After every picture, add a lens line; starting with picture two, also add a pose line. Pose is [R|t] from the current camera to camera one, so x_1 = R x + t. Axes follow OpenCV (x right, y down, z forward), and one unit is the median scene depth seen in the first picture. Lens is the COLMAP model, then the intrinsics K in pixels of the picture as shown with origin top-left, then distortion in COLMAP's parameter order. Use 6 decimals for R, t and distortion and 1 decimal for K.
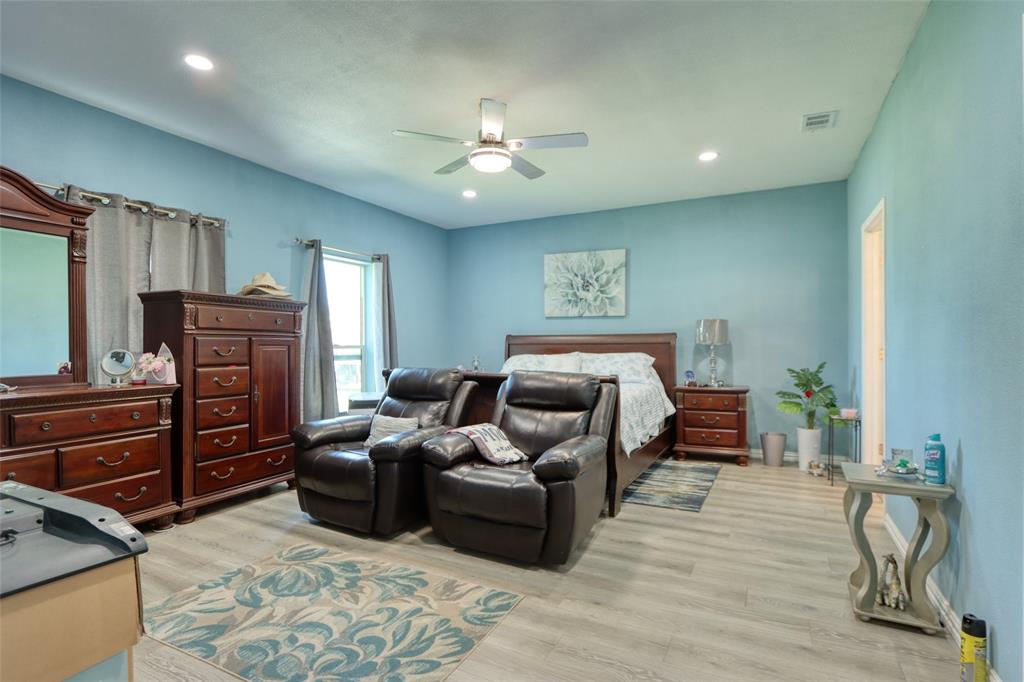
lens RADIAL K [[506.7, 0, 511.4], [0, 506.7, 340.6], [0, 0, 1]] dist [-0.018217, 0.002918]
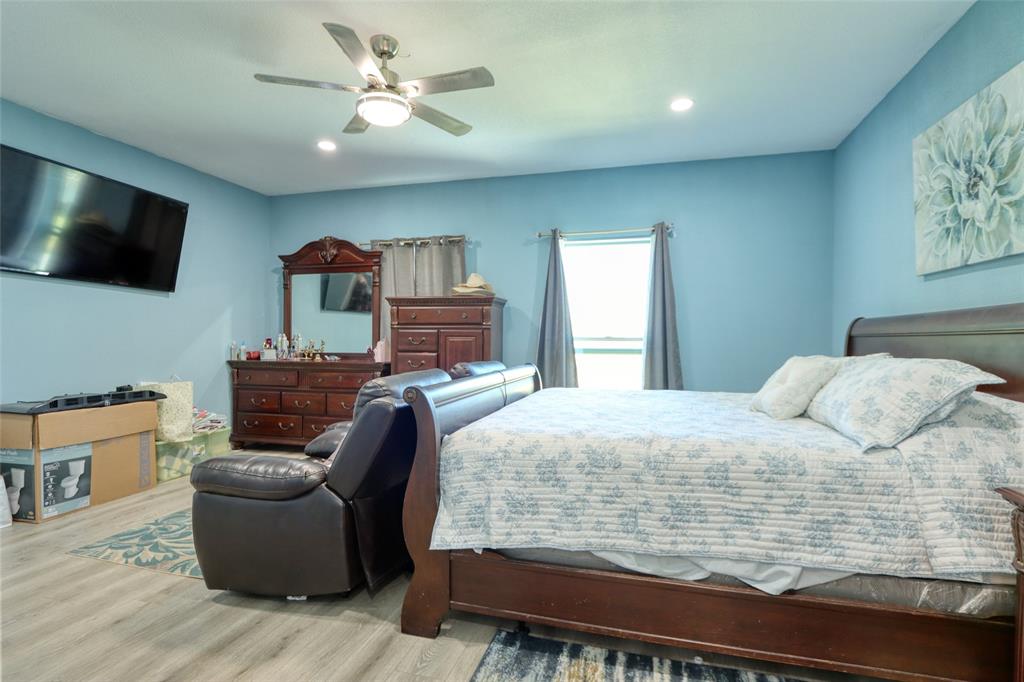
lens RADIAL K [[506.7, 0, 512.4], [0, 506.7, 341.9], [0, 0, 1]] dist [-0.018217, 0.002918]
pose [[0.205911, 0.009701, -0.978523, 0.480479], [0.004716, 0.999929, 0.010906, 0.006867], [0.978559, -0.006860, 0.205851, 0.612619]]
